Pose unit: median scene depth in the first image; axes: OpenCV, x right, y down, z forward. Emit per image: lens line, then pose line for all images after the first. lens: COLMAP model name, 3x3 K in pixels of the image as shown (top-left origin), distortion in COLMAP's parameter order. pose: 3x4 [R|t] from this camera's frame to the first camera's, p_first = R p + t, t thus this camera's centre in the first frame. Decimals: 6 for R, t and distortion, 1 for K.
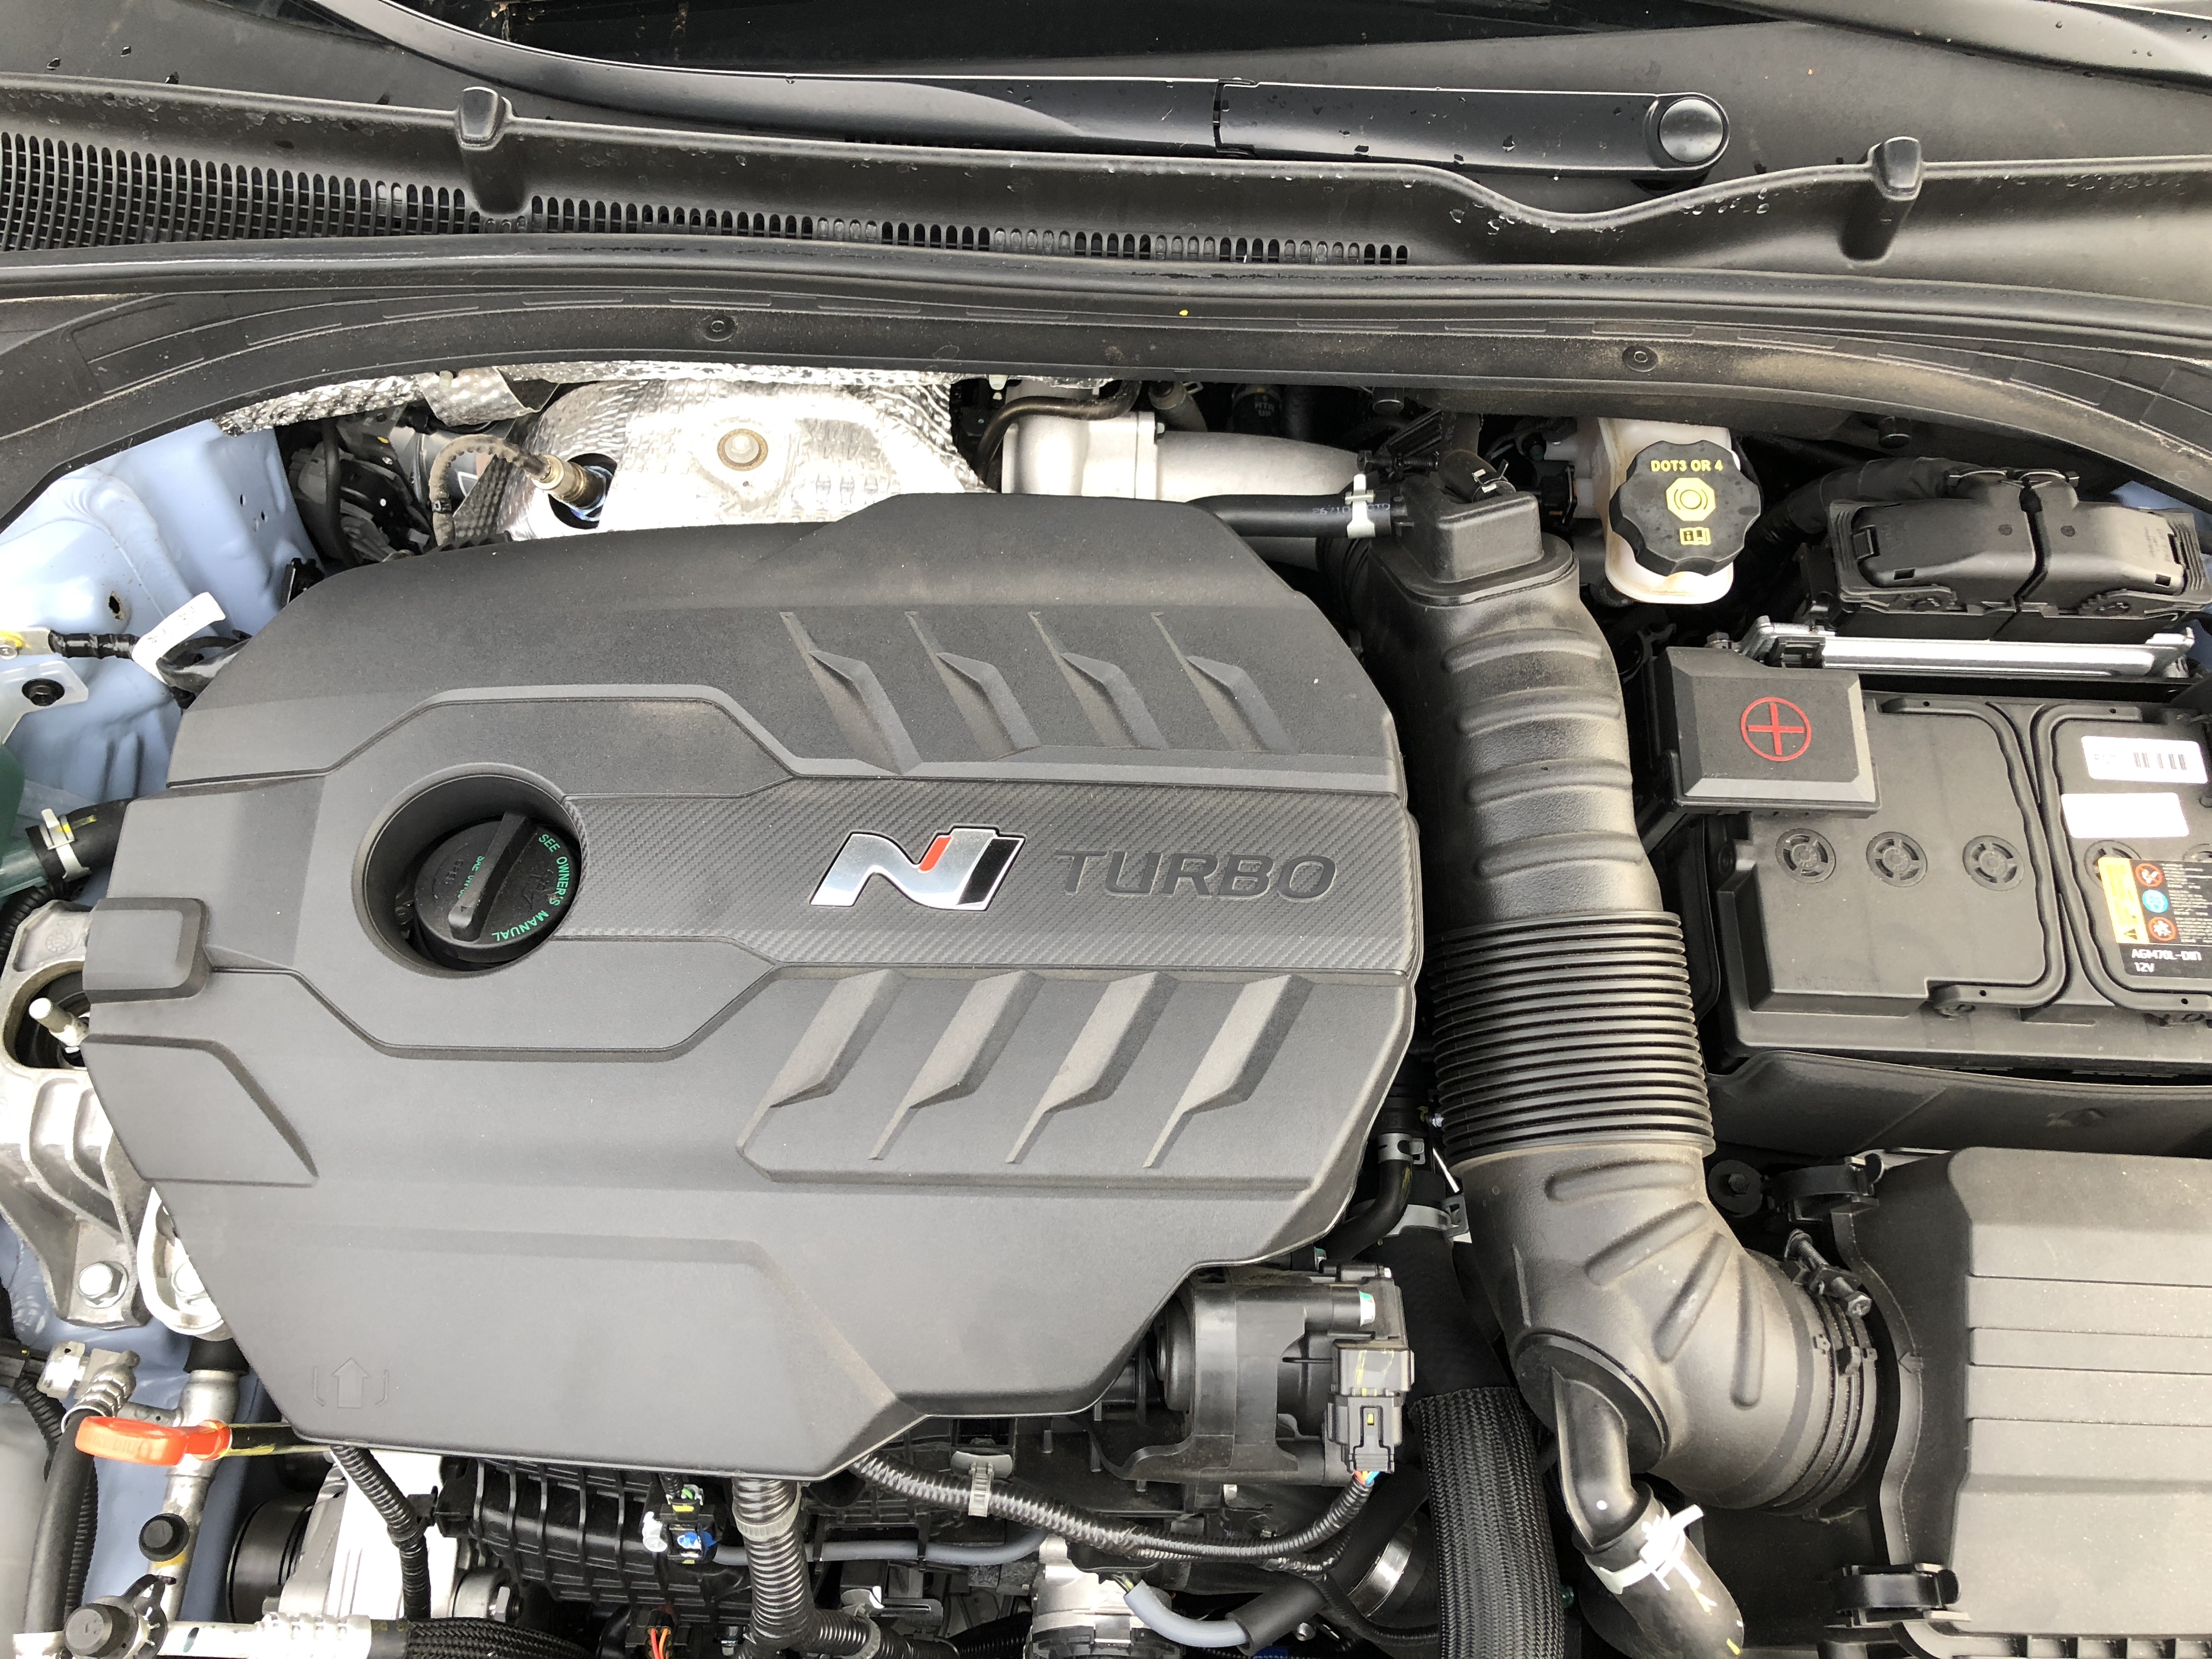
lens RADIAL K [[1812.6, 0, 1106.0], [0, 1812.6, 829.5], [0, 0, 1]] dist [-0.010215, -0.010636]
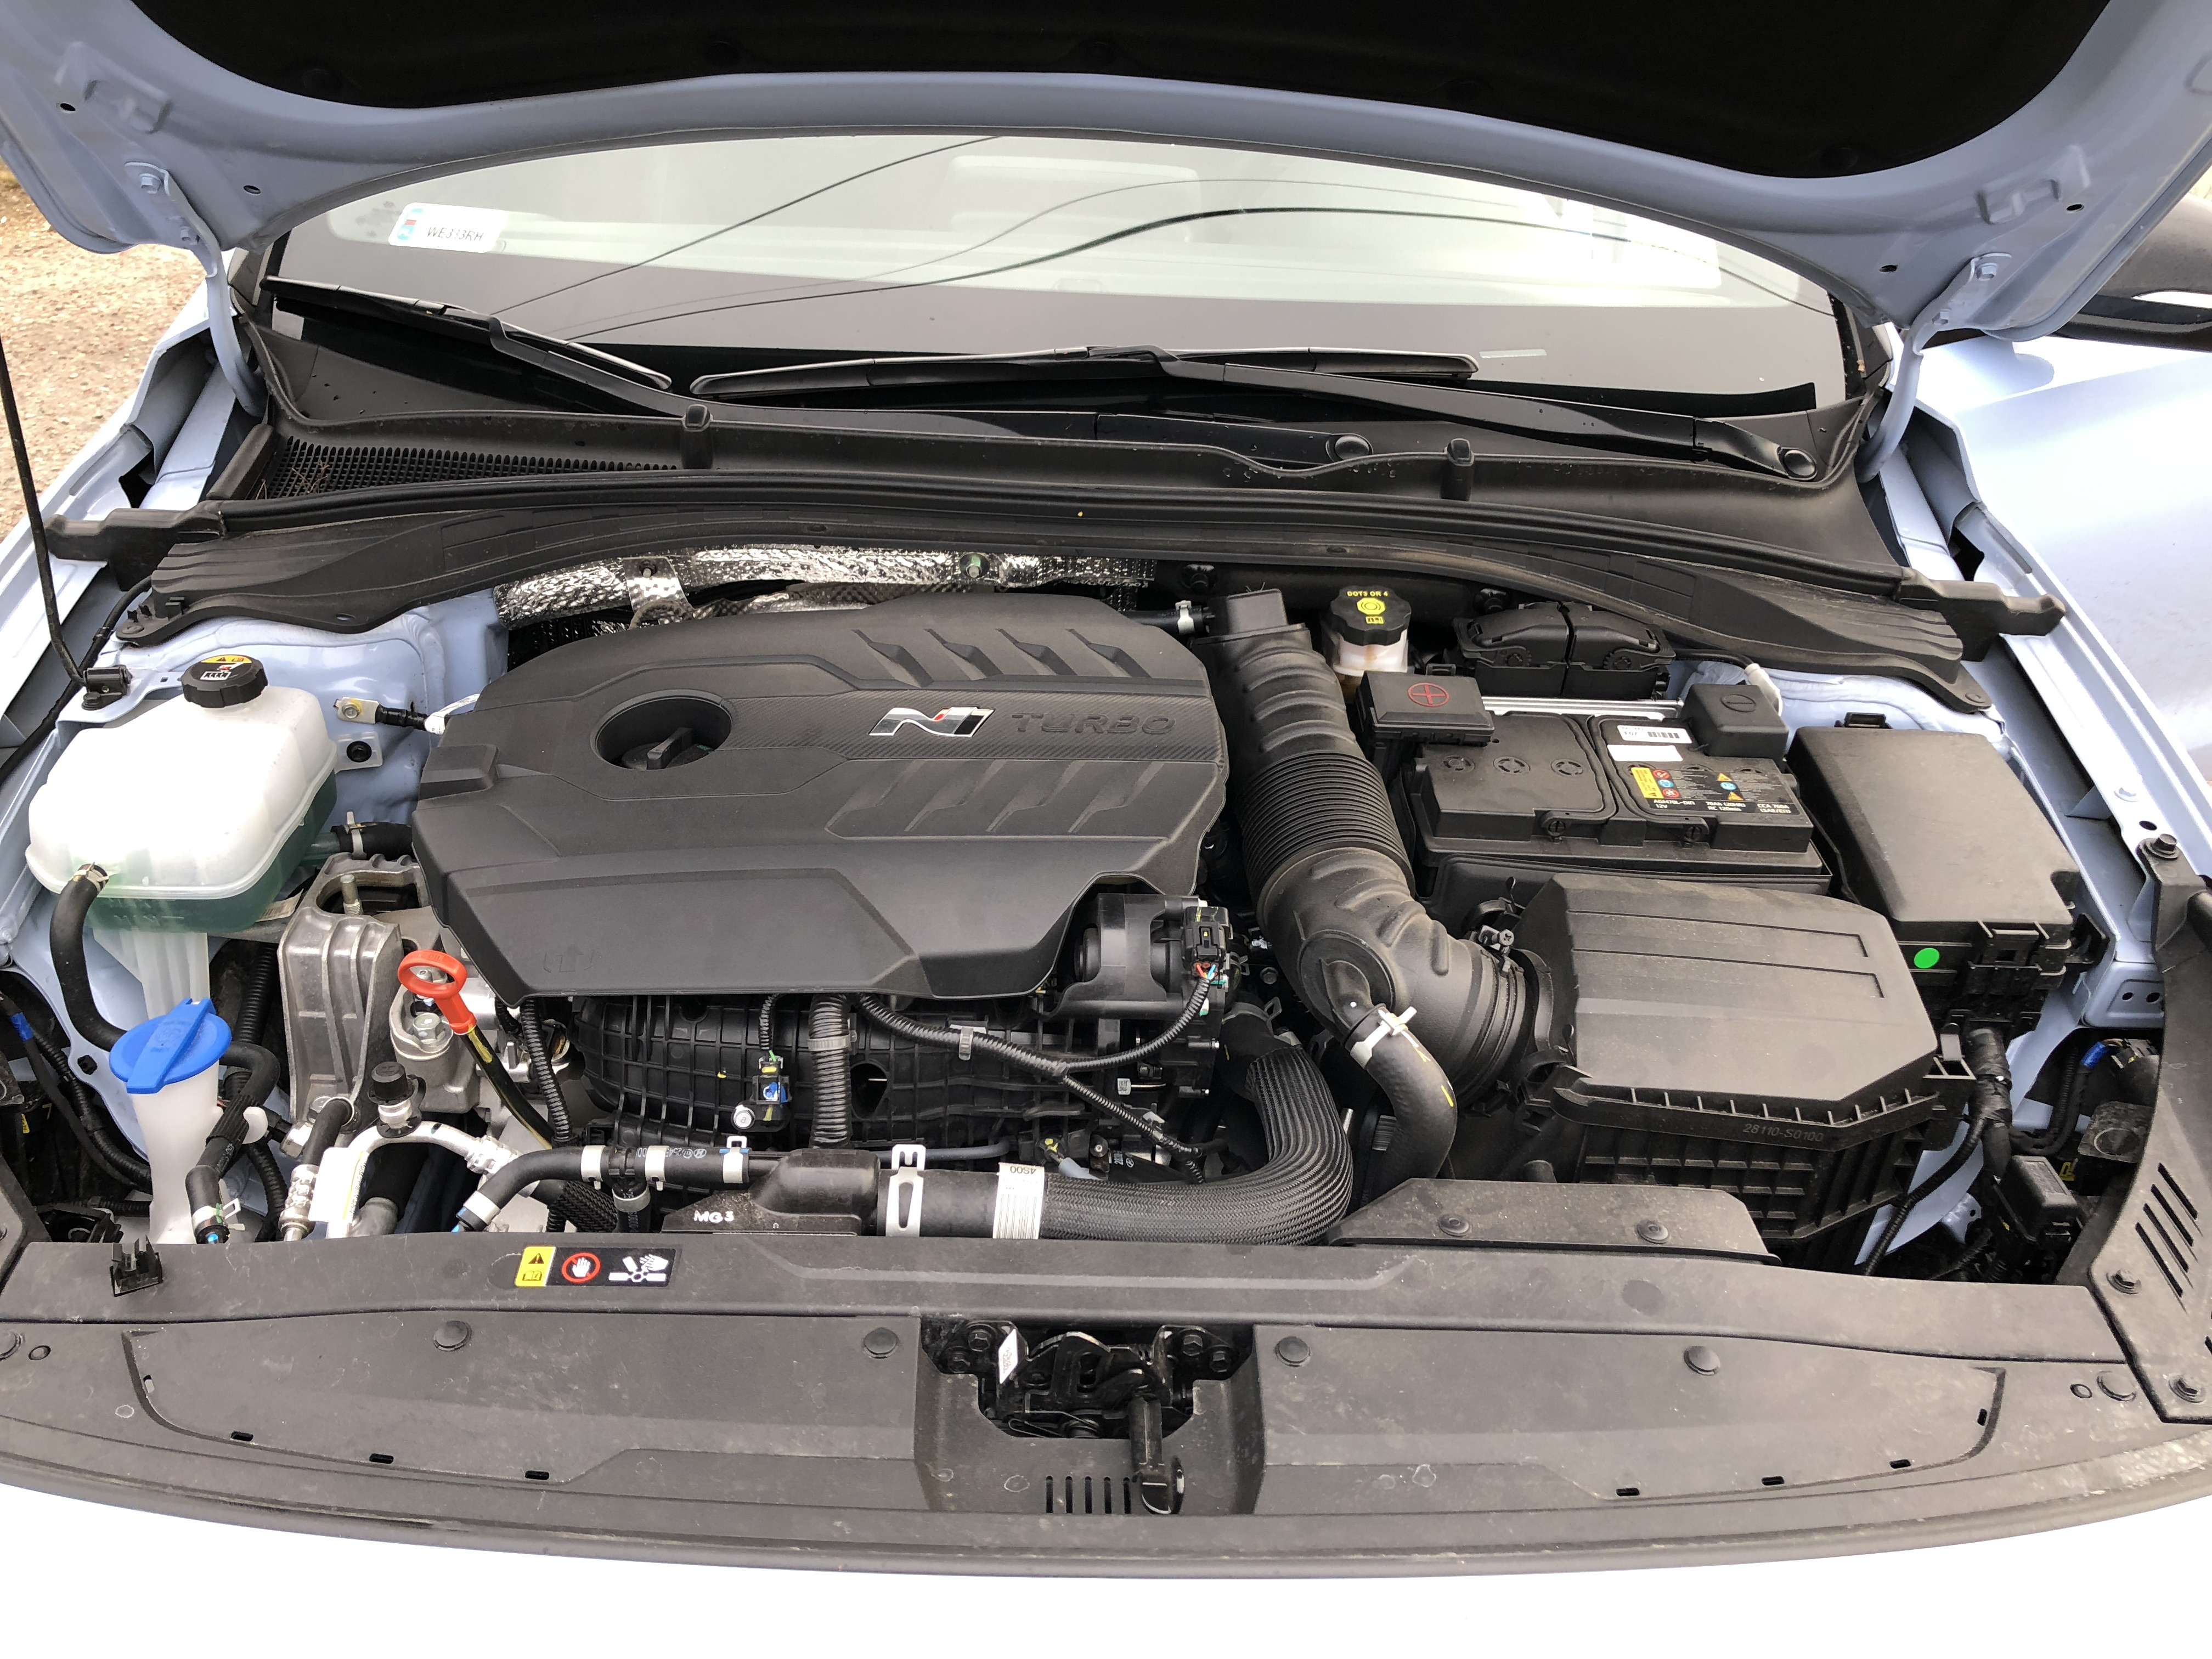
lens RADIAL K [[1812.6, 0, 1106.0], [0, 1812.6, 829.5], [0, 0, 1]] dist [-0.010215, -0.010636]
pose [[0.998500, -0.000726, 0.054739, -0.030538], [0.028035, 0.865623, -0.499912, 0.896124], [-0.047020, 0.500696, 0.864345, -0.406541]]
